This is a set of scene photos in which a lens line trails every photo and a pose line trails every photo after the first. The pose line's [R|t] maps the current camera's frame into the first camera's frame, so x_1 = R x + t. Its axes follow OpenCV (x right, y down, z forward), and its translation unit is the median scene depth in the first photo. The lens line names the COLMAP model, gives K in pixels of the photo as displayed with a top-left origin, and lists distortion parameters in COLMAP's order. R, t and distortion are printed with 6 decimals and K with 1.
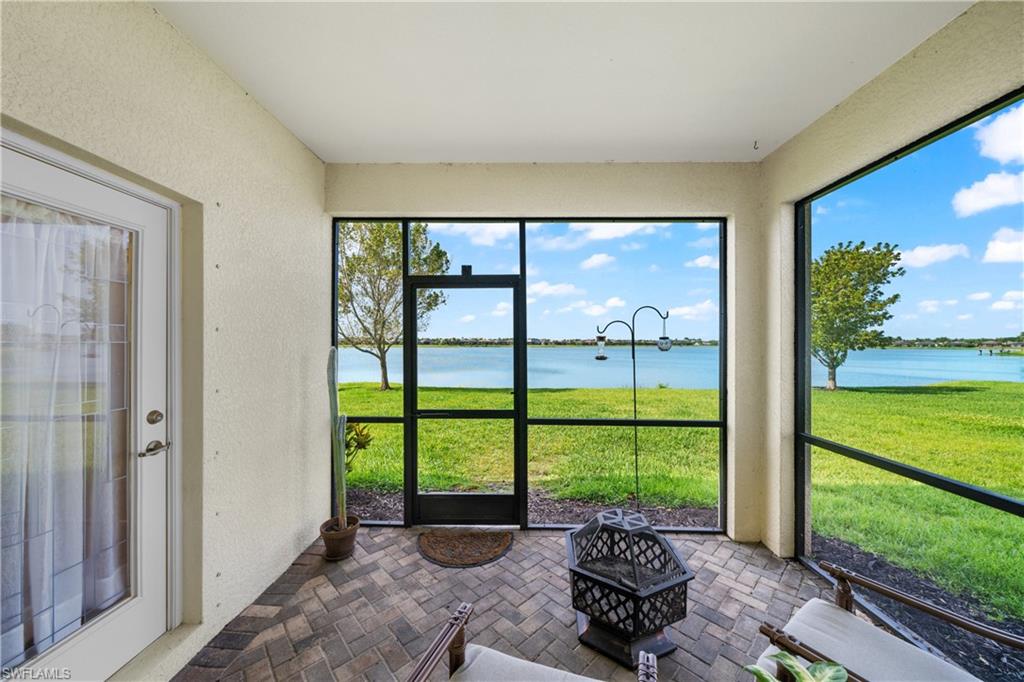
lens RADIAL K [[365.9, 0, 492.1], [0, 365.9, 345.4], [0, 0, 1]] dist [-0.002212, -0.000146]
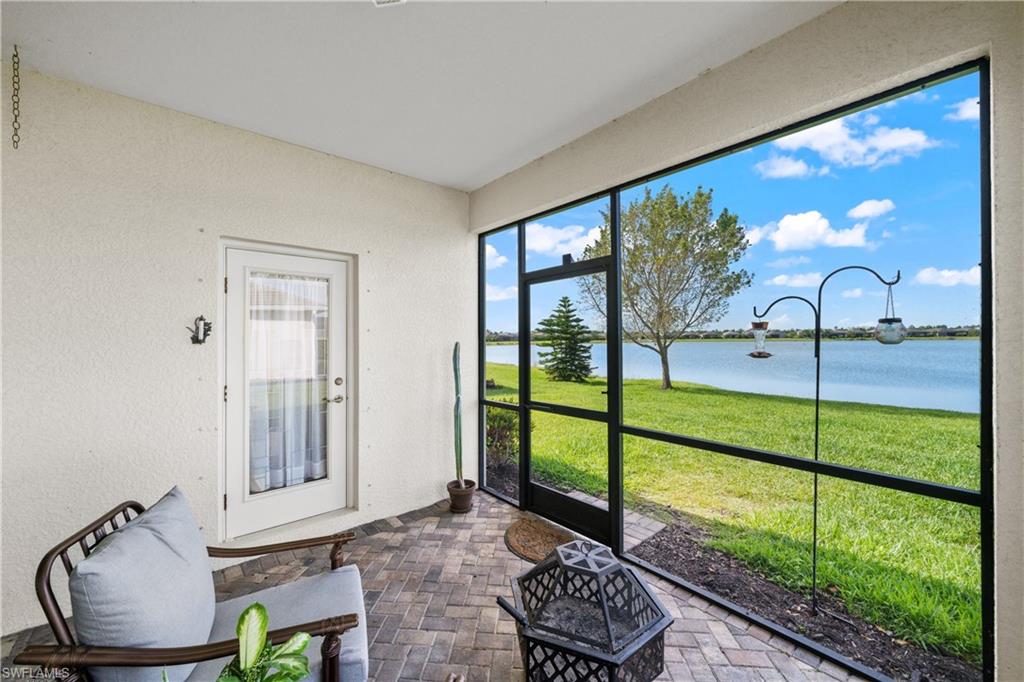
lens RADIAL K [[379.6, 0, 477.5], [0, 379.6, 339.2], [0, 0, 1]] dist [-0.000769, -0.000194]
pose [[0.657719, -0.009260, -0.753206, 0.551908], [0.007814, 0.999955, -0.005470, 0.004688], [0.753223, -0.002288, 0.657762, 0.186398]]
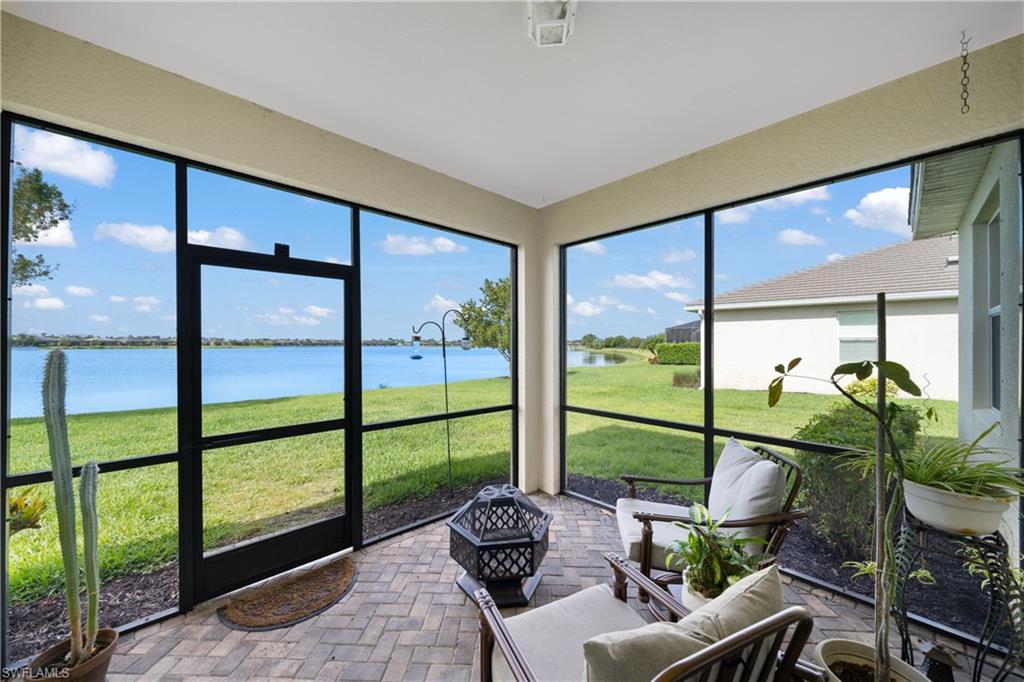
lens RADIAL K [[389.8, 0, 504.4], [0, 389.8, 347.2], [0, 0, 1]] dist [-0.000117, -0.000179]
pose [[0.698816, -0.005691, 0.715279, -0.353177], [0.003272, 0.999983, 0.004760, 0.001068], [-0.715294, -0.000986, 0.698823, 0.071289]]
